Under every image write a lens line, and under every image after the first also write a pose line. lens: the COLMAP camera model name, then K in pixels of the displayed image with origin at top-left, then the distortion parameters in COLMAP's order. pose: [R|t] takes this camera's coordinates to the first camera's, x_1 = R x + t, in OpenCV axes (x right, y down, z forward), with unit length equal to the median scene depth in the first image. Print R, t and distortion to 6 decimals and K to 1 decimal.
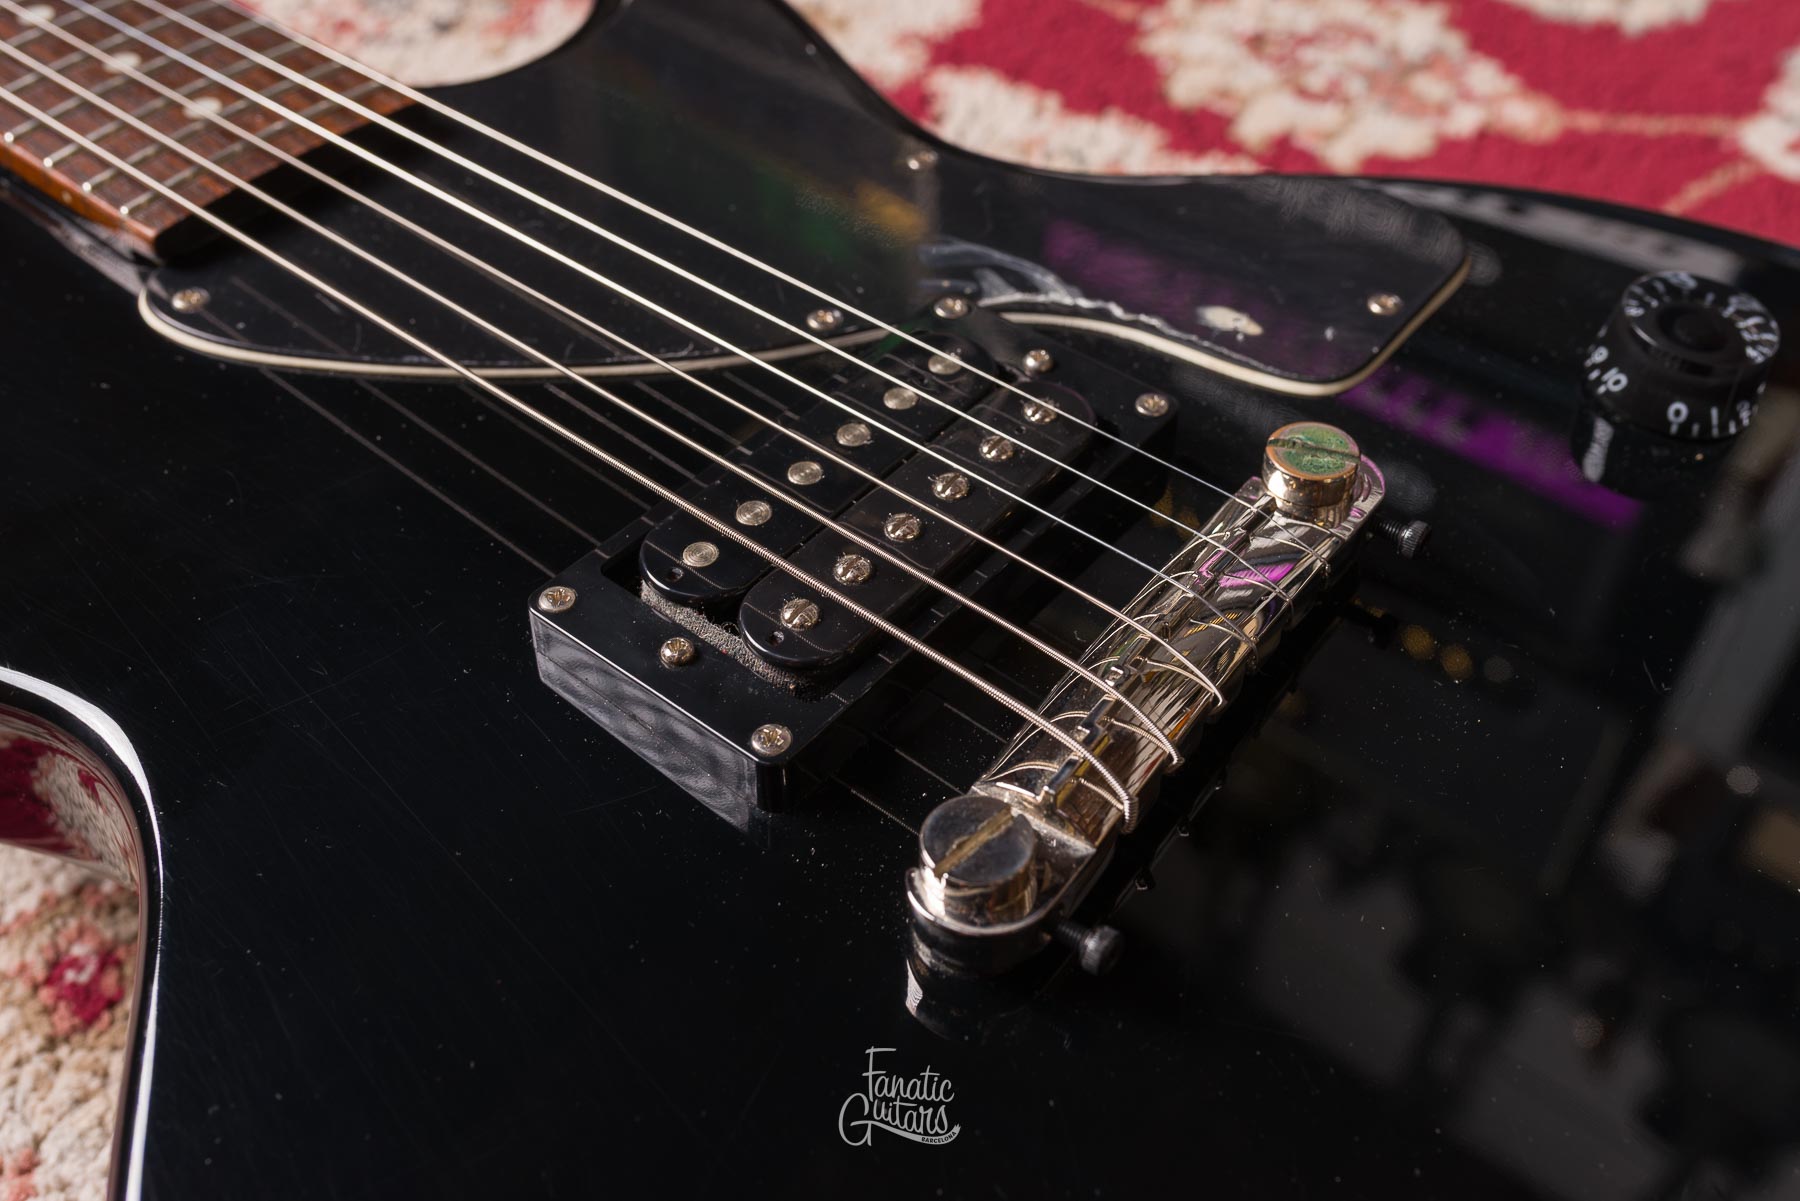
lens RADIAL K [[1870.6, 0, 895.9], [0, 1870.6, 581.4], [0, 0, 1]] dist [-0.002859, 0.000000]
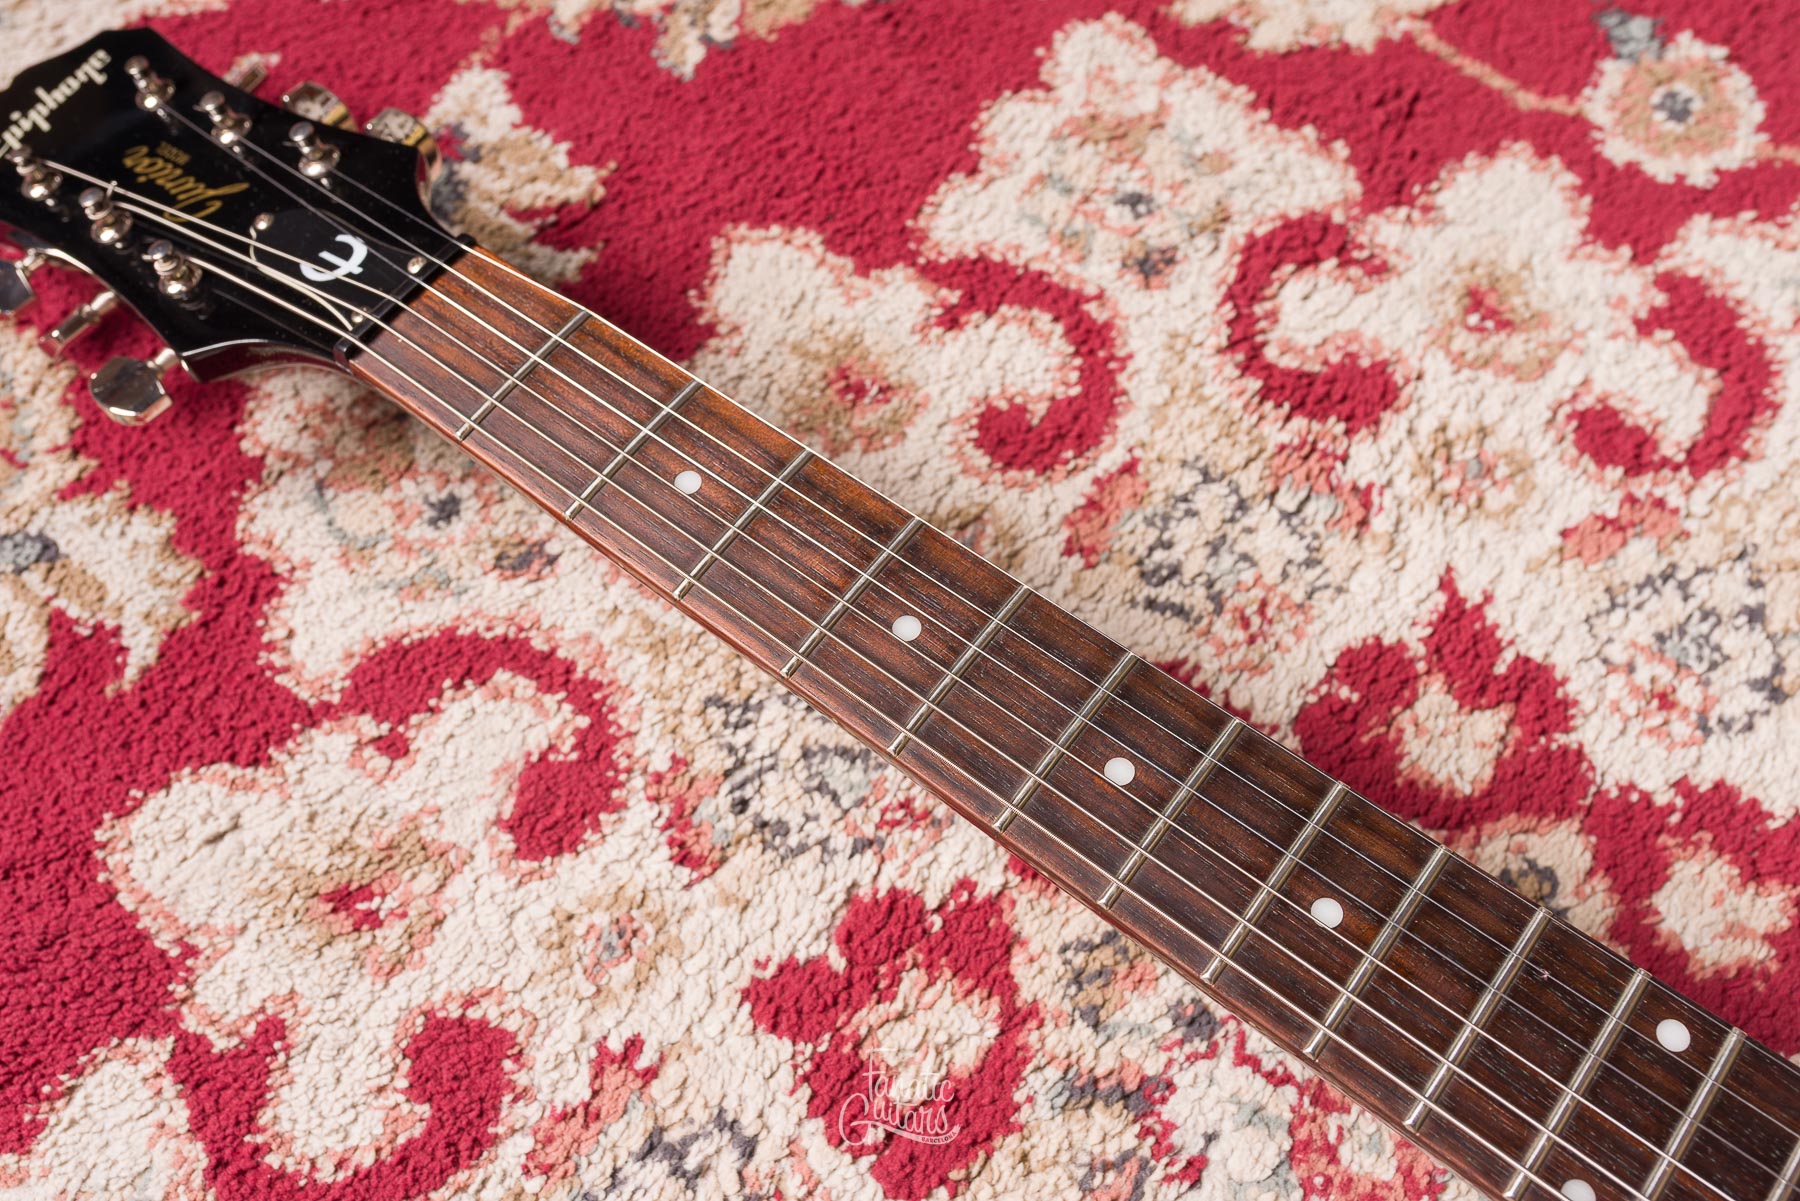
lens RADIAL K [[1788.0, 0, 898.3], [0, 1788.0, 603.7], [0, 0, 1]] dist [0.000368, 0.000000]
pose [[0.998305, -0.044237, -0.037823, -1.102769], [0.053517, 0.953131, 0.297788, -1.082235], [0.022877, -0.299307, 0.953882, 0.344099]]
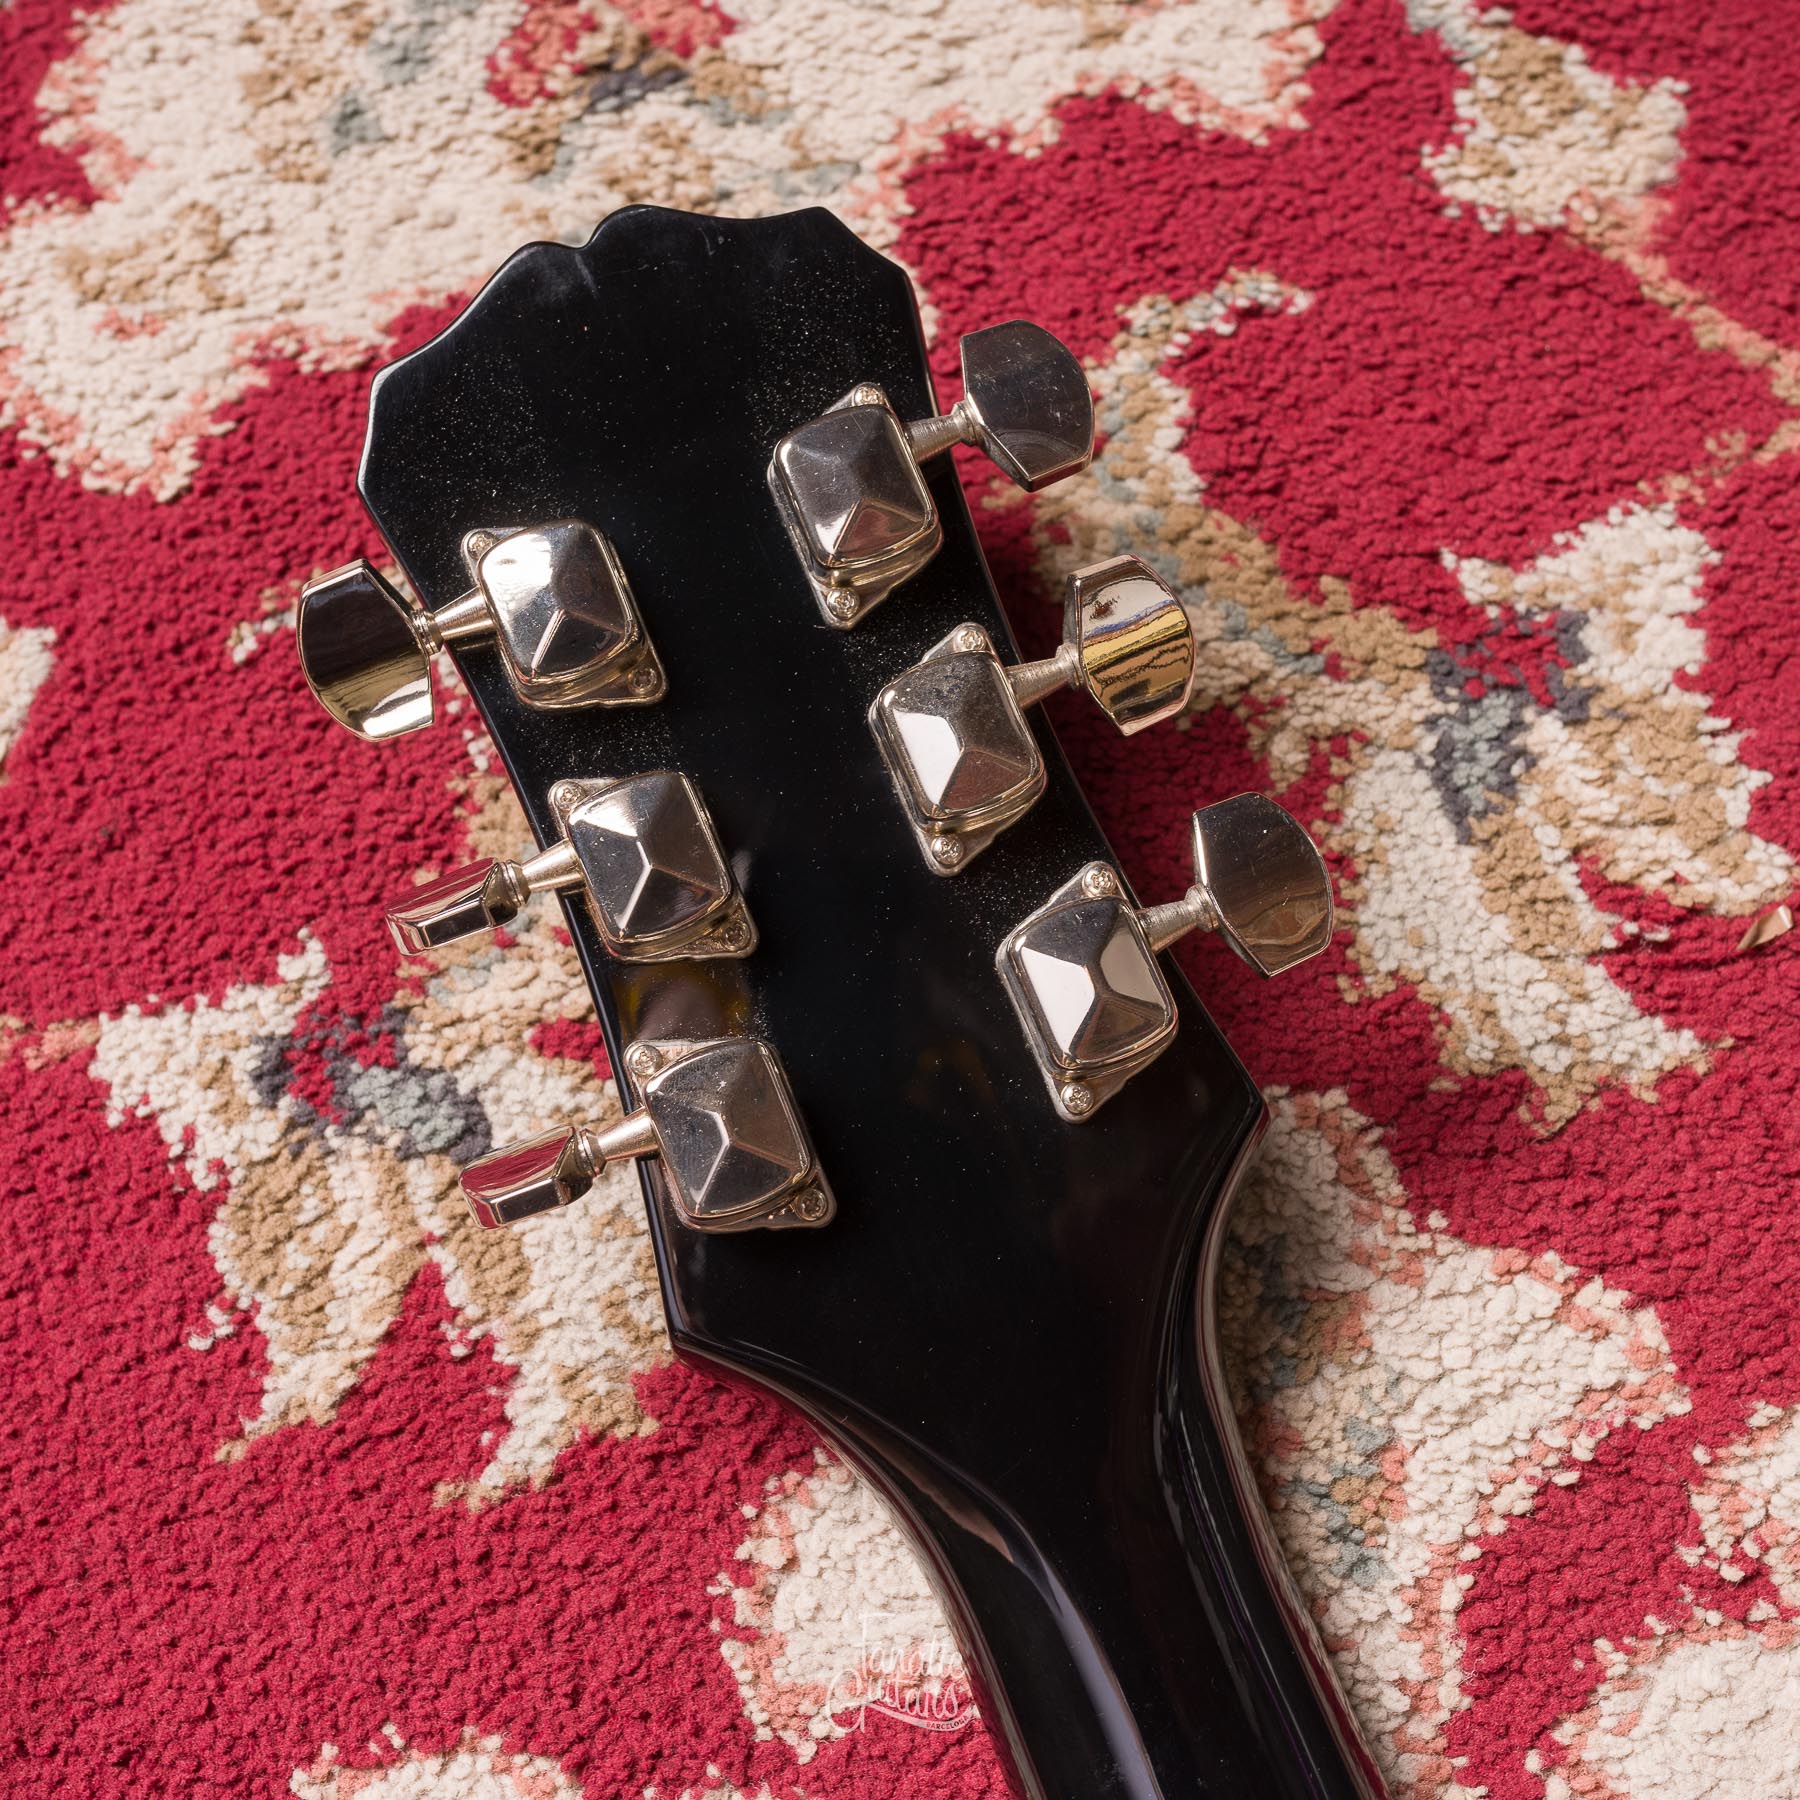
lens RADIAL K [[2759.6, 0, 921.1], [0, 2759.6, 873.7], [0, 0, 1]] dist [0.002040, 0.000000]
pose [[0.855398, 0.446935, -0.261808, -1.457882], [-0.303951, 0.842391, 0.444962, -1.420272], [0.419414, -0.301043, 0.856426, 0.890670]]
